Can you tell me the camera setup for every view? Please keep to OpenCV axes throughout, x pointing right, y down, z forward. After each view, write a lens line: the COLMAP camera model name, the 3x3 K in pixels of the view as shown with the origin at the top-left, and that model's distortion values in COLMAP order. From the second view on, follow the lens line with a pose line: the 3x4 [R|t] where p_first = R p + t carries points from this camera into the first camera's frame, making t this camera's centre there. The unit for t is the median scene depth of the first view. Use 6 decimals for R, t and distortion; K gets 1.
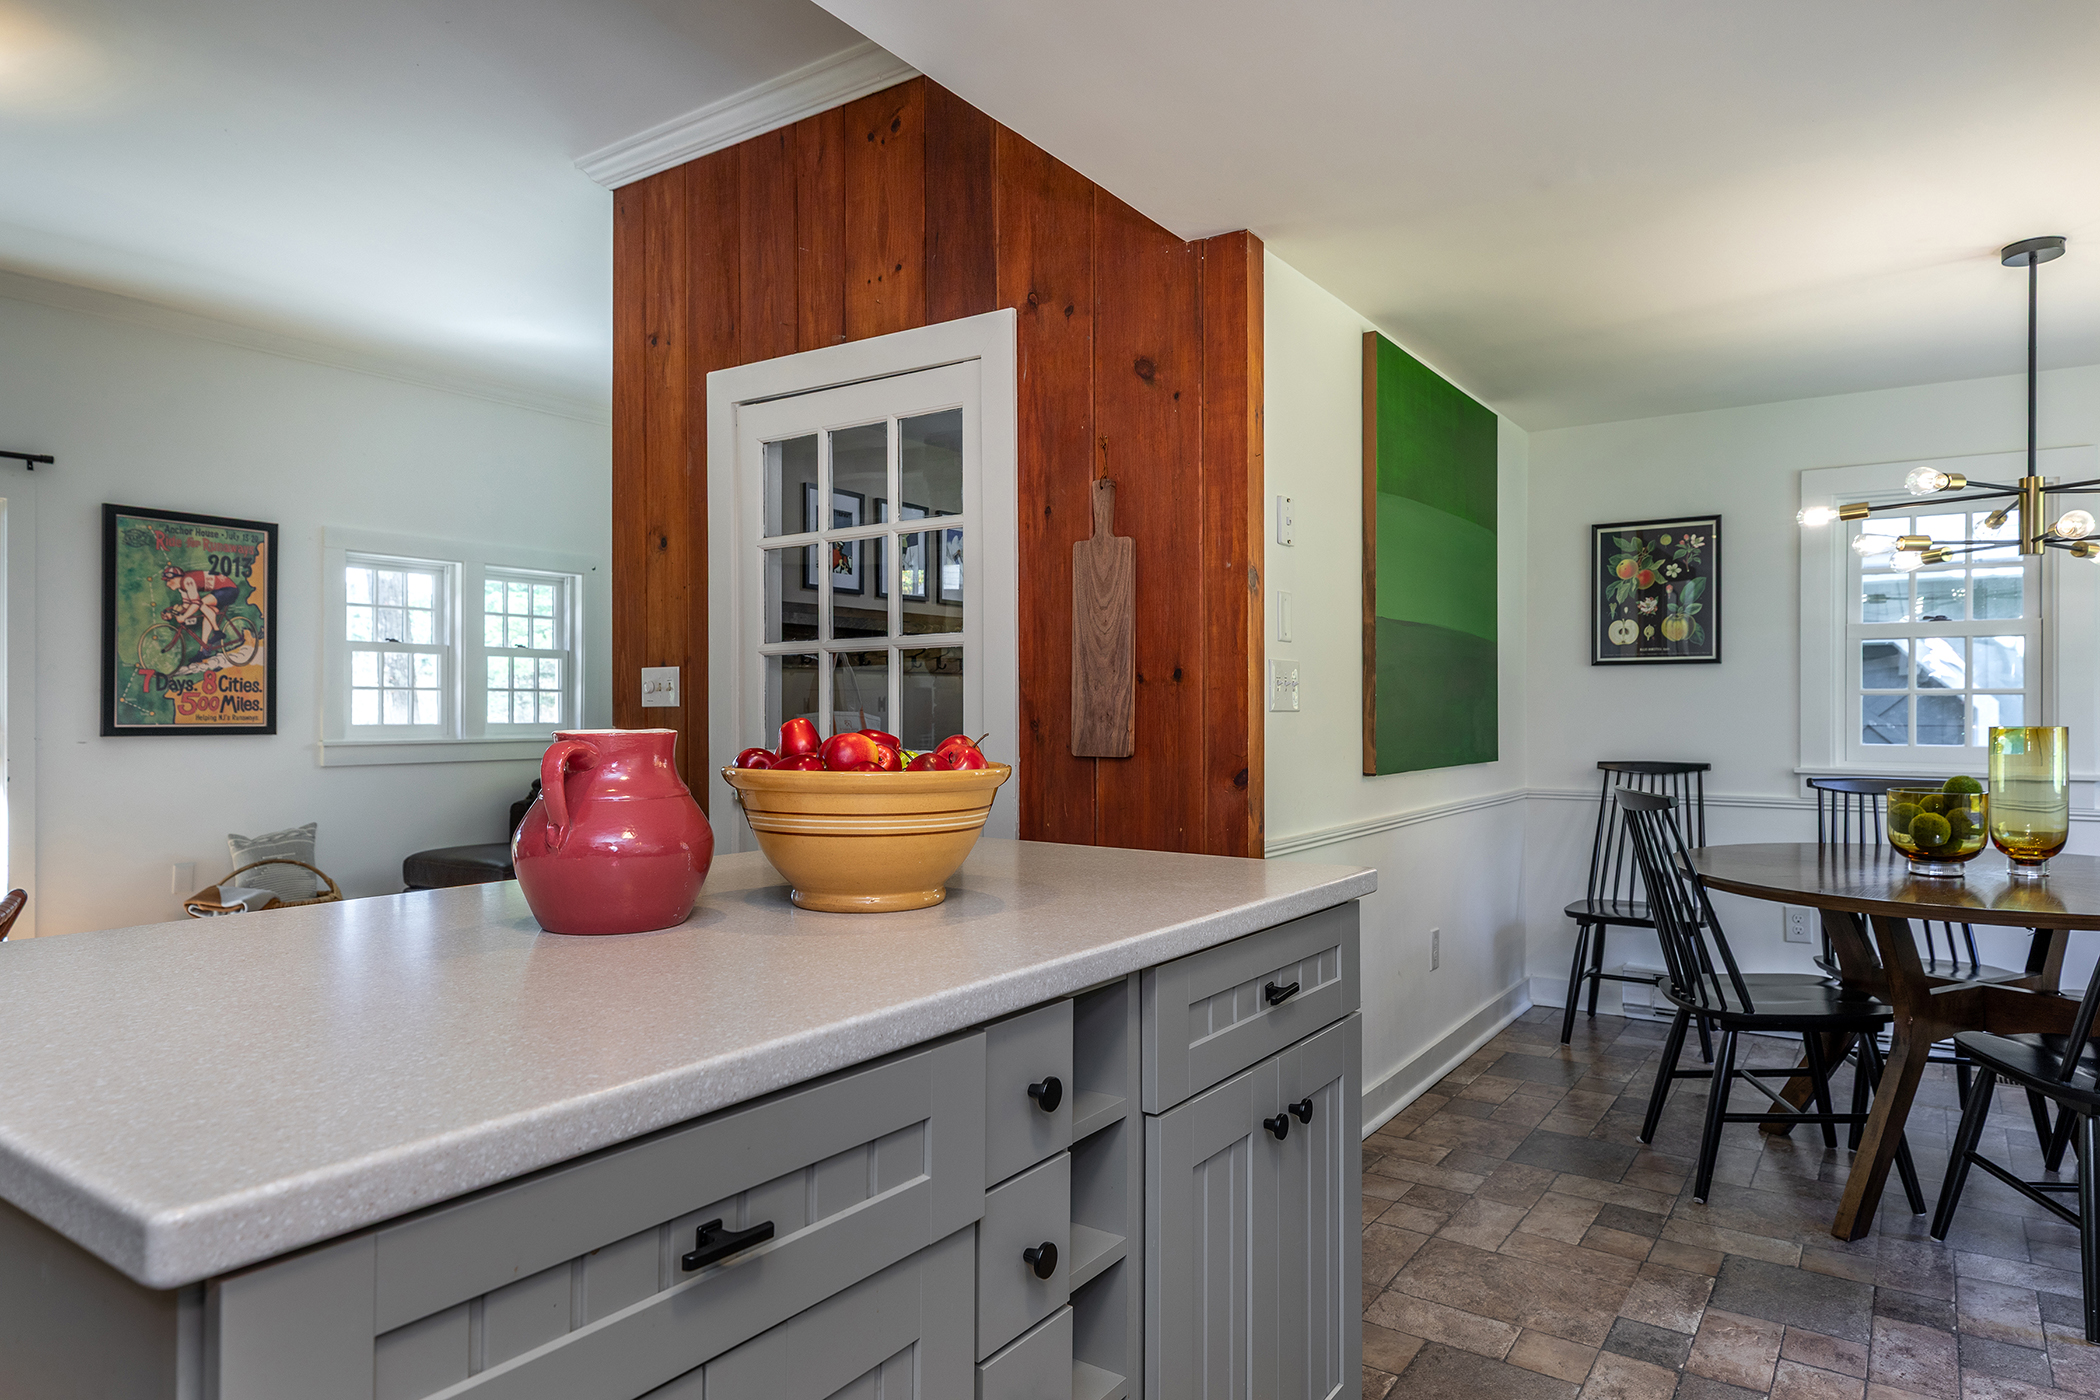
lens RADIAL K [[1249.3, 0, 1052.4], [0, 1249.3, 707.8], [0, 0, 1]] dist [0.002622, -0.000194]
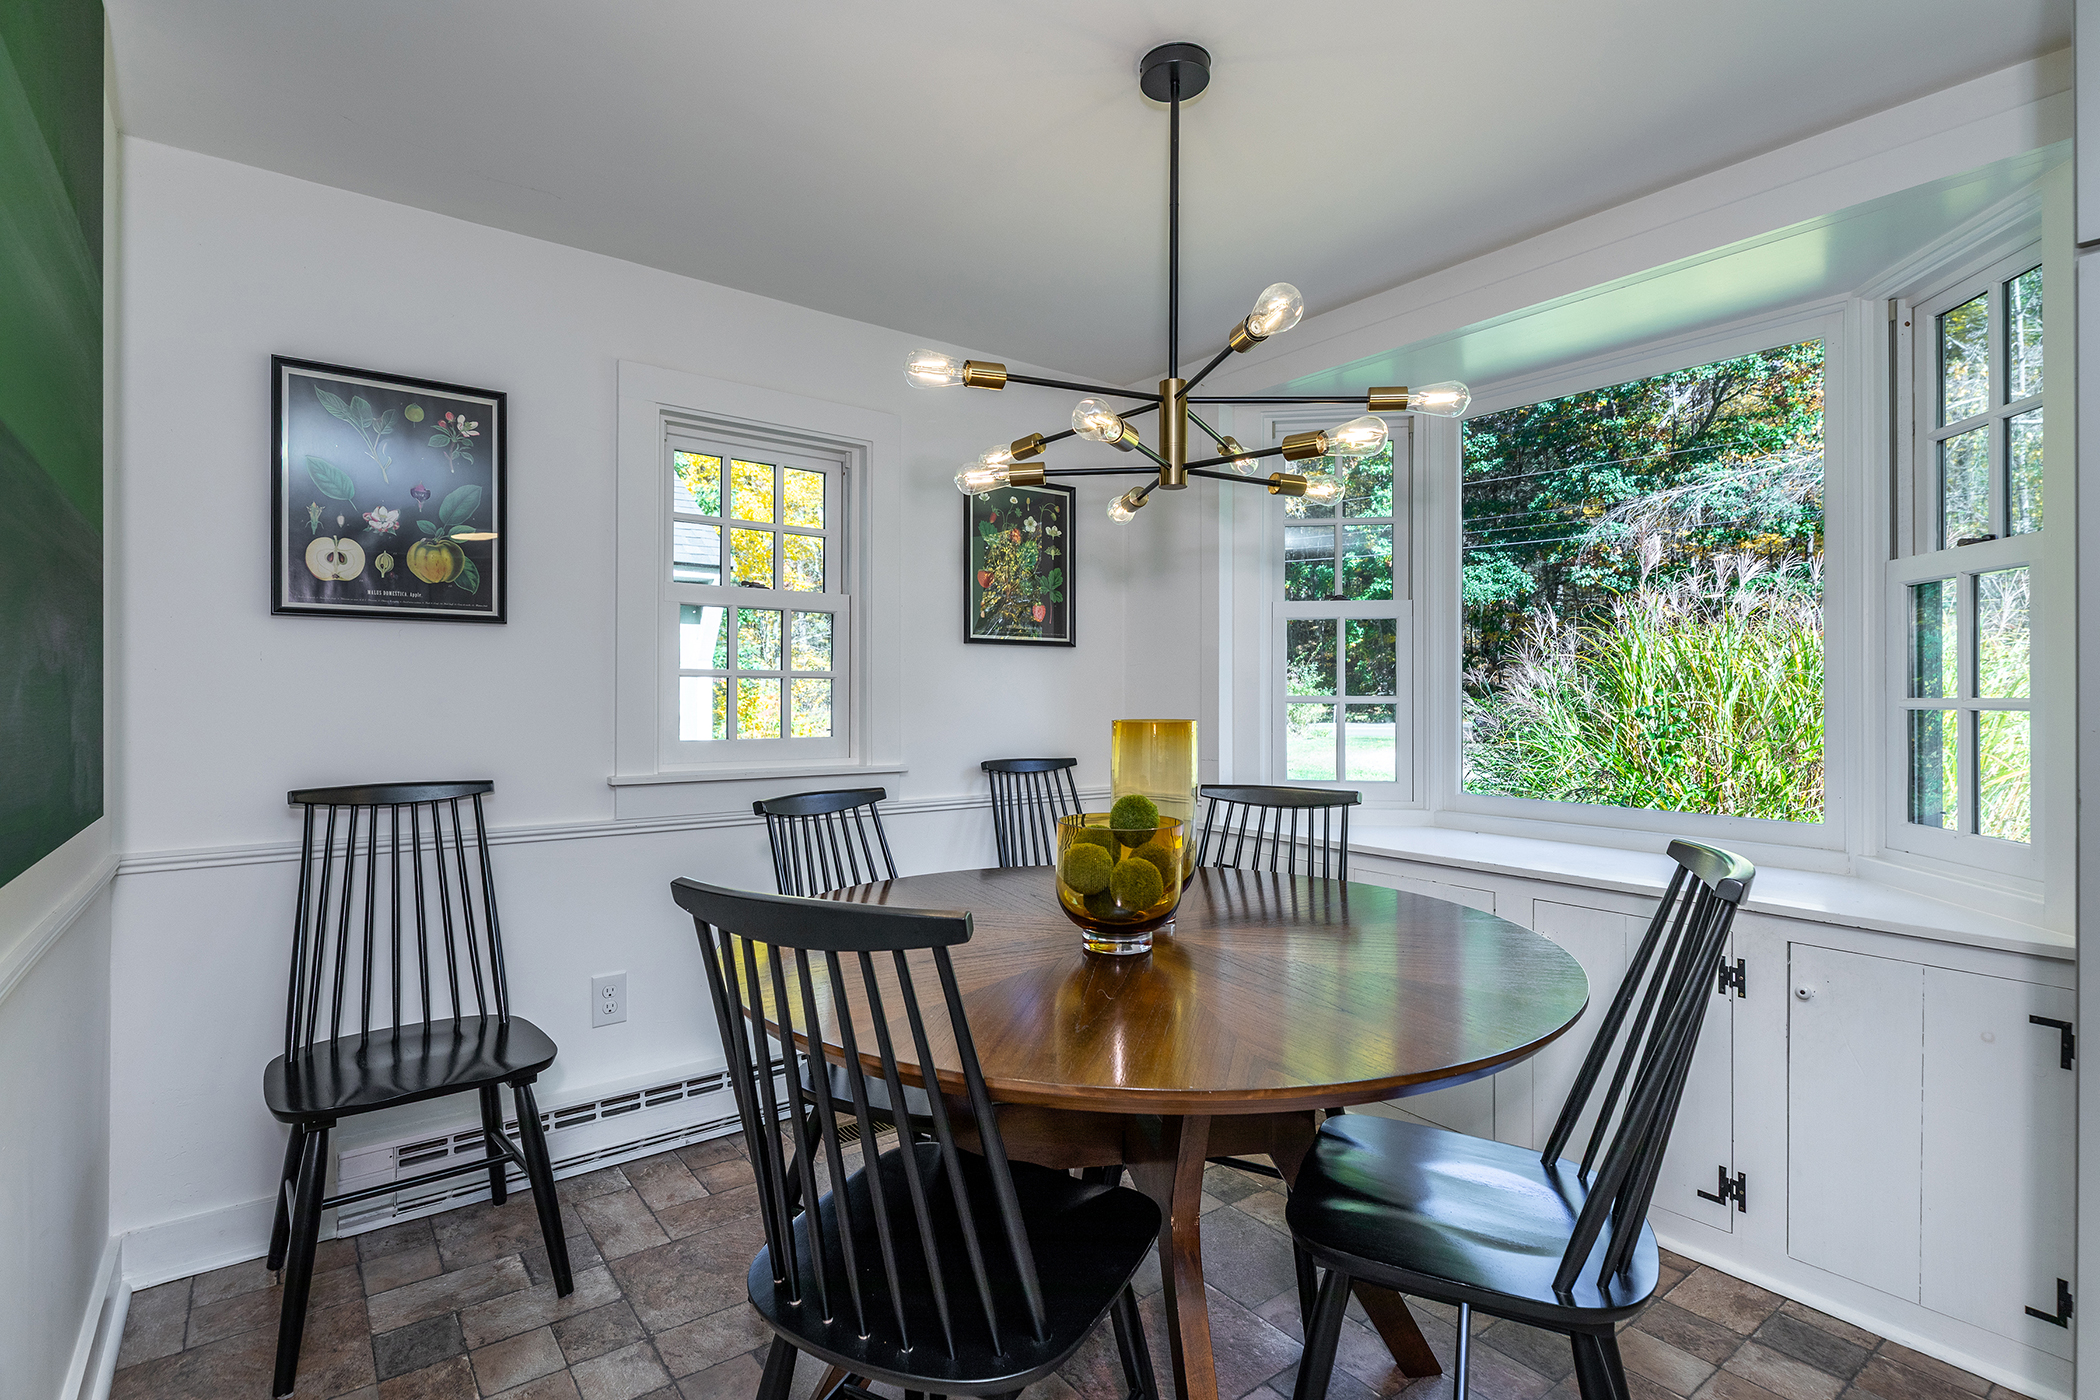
lens RADIAL K [[1017.6, 0, 1055.7], [0, 1017.6, 696.9], [0, 0, 1]] dist [-0.000357, -0.000119]
pose [[0.305537, -0.004116, 0.952171, 0.116870], [-0.002301, 0.999985, 0.005062, -0.000825], [-0.952178, -0.003738, 0.305523, 0.553201]]
